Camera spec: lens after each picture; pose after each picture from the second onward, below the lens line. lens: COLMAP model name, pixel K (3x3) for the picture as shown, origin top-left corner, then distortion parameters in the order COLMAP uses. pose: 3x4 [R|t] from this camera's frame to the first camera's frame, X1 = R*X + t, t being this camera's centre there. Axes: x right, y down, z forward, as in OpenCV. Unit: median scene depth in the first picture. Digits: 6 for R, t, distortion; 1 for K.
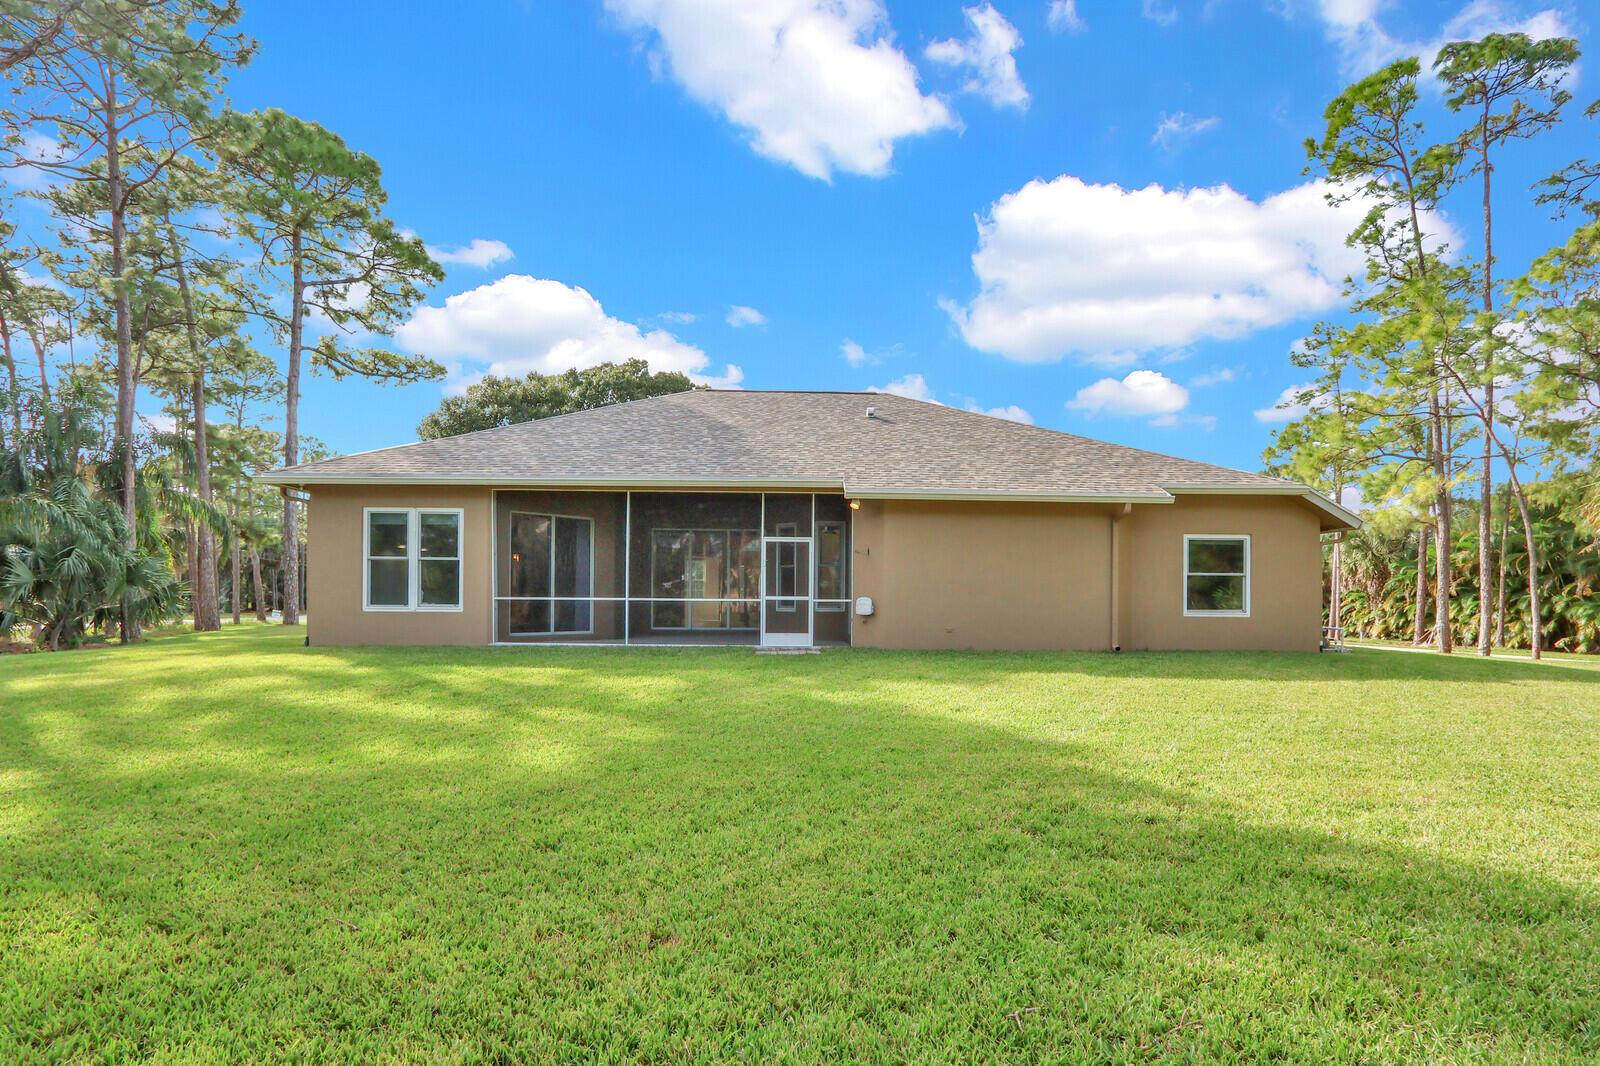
lens RADIAL K [[760.2, 0, 803.2], [0, 760.2, 596.1], [0, 0, 1]] dist [-0.027103, 0.011309]
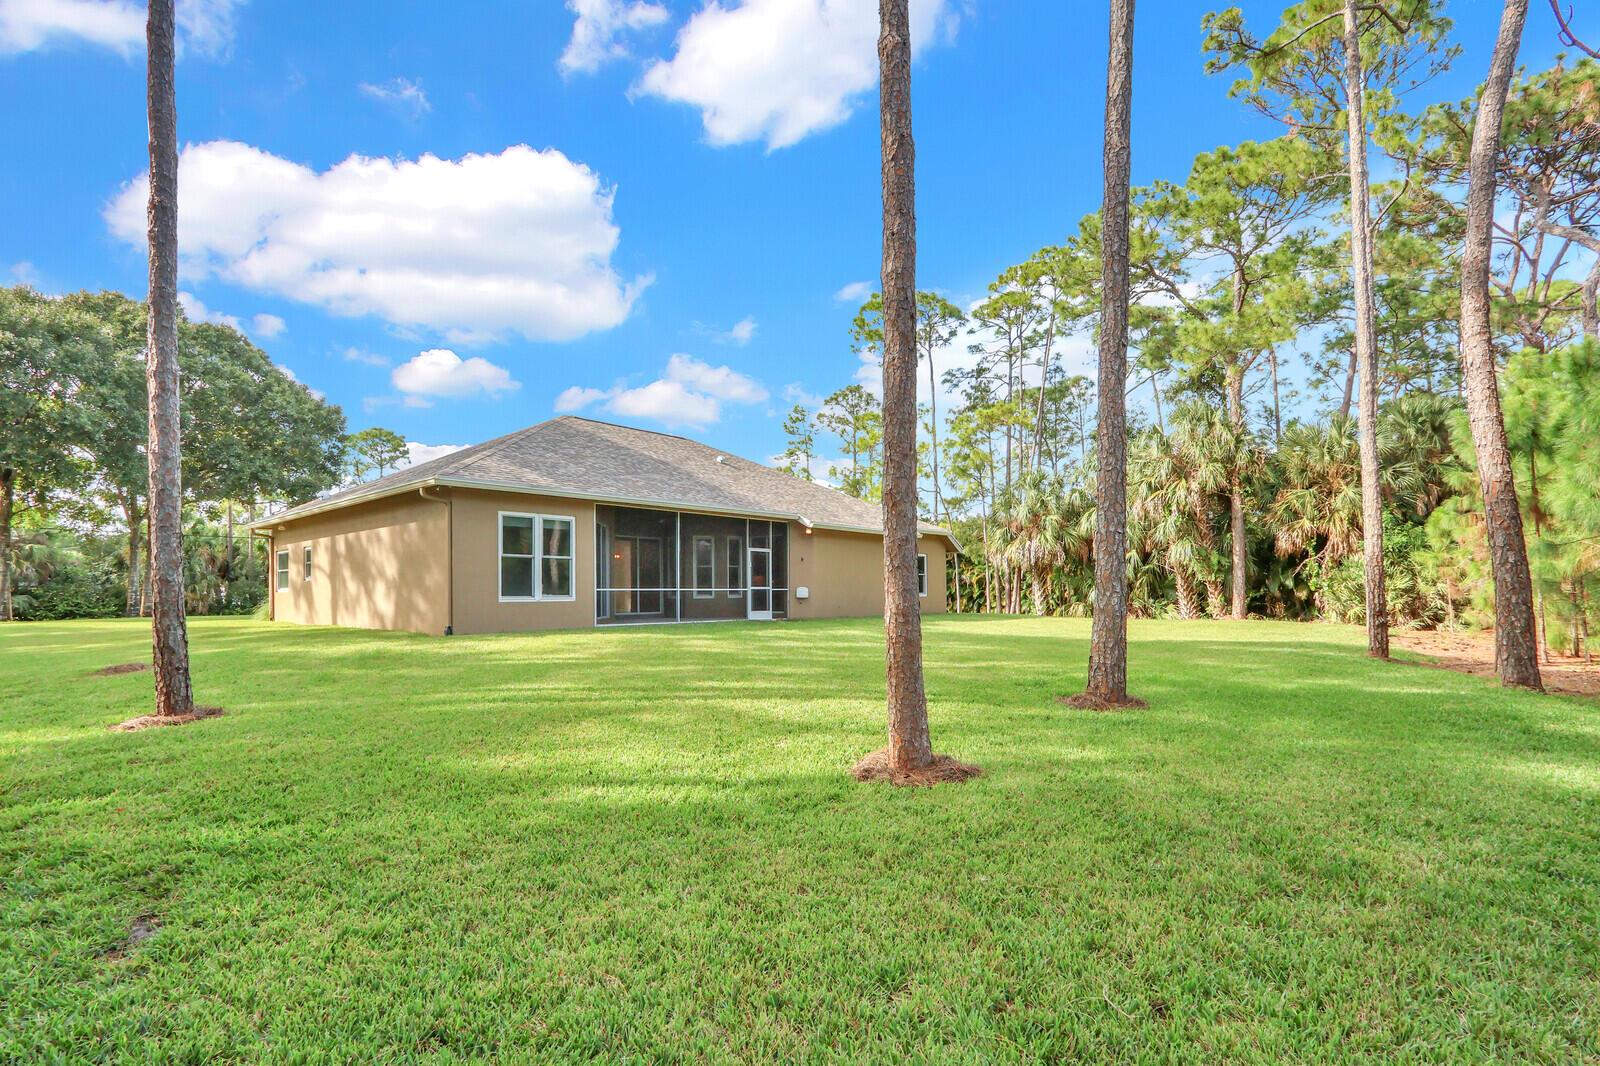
lens RADIAL K [[760.2, 0, 803.2], [0, 760.2, 596.1], [0, 0, 1]] dist [-0.027103, 0.011309]
pose [[0.683452, -0.014517, 0.729851, -1.080279], [-0.000917, 0.999784, 0.020745, -0.012704], [-0.729995, -0.014848, 0.683291, -0.111580]]
